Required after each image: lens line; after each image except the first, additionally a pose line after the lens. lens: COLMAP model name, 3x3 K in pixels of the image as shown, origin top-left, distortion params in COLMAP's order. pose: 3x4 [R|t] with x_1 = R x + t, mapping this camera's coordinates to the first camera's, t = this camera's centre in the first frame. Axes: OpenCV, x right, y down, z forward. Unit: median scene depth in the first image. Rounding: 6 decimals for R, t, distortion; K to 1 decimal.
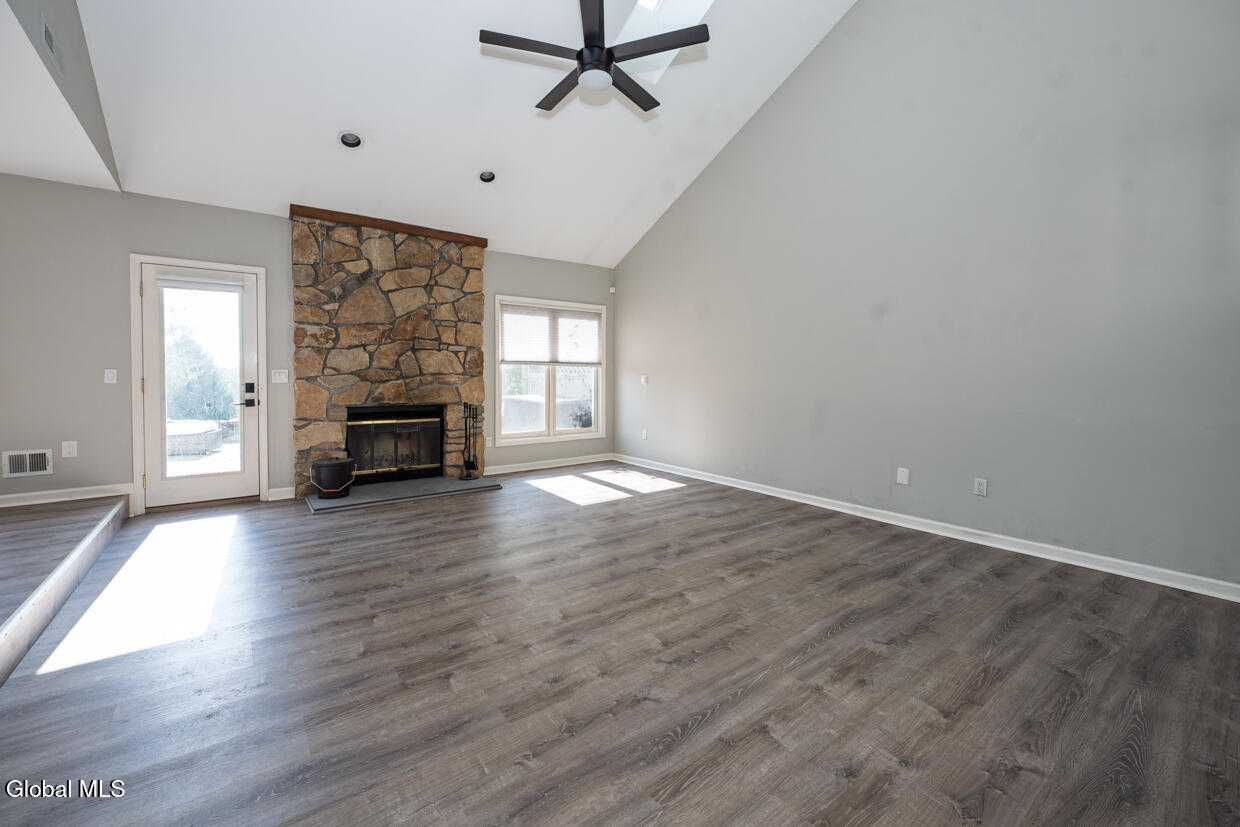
lens RADIAL K [[527.7, 0, 620.1], [0, 527.7, 384.7], [0, 0, 1]] dist [0.004661, -0.000482]
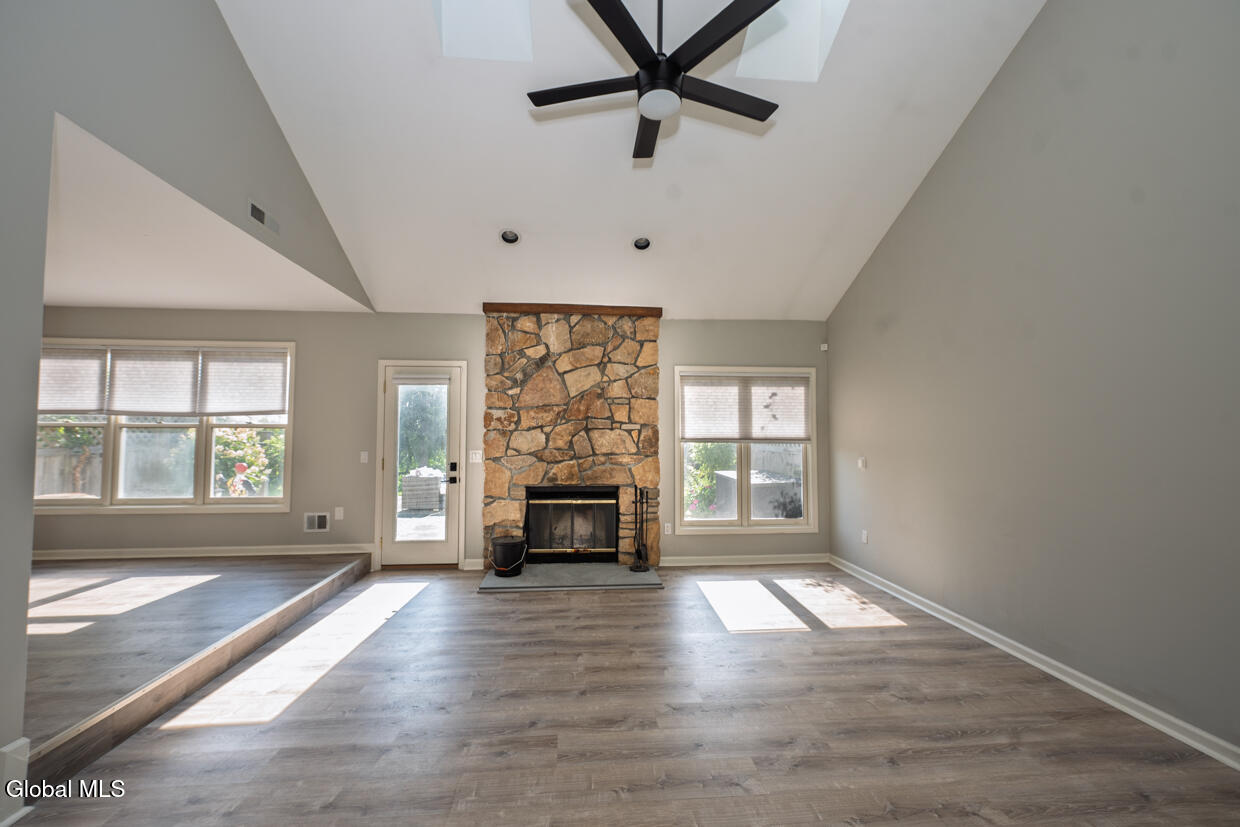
lens RADIAL K [[527.7, 0, 609.3], [0, 527.7, 408.6], [0, 0, 1]] dist [0.004661, -0.000482]
pose [[0.844735, -0.026457, -0.534531, 0.188326], [-0.004739, 0.998368, -0.056905, -0.054321], [0.535165, 0.050603, 0.843231, 0.209752]]
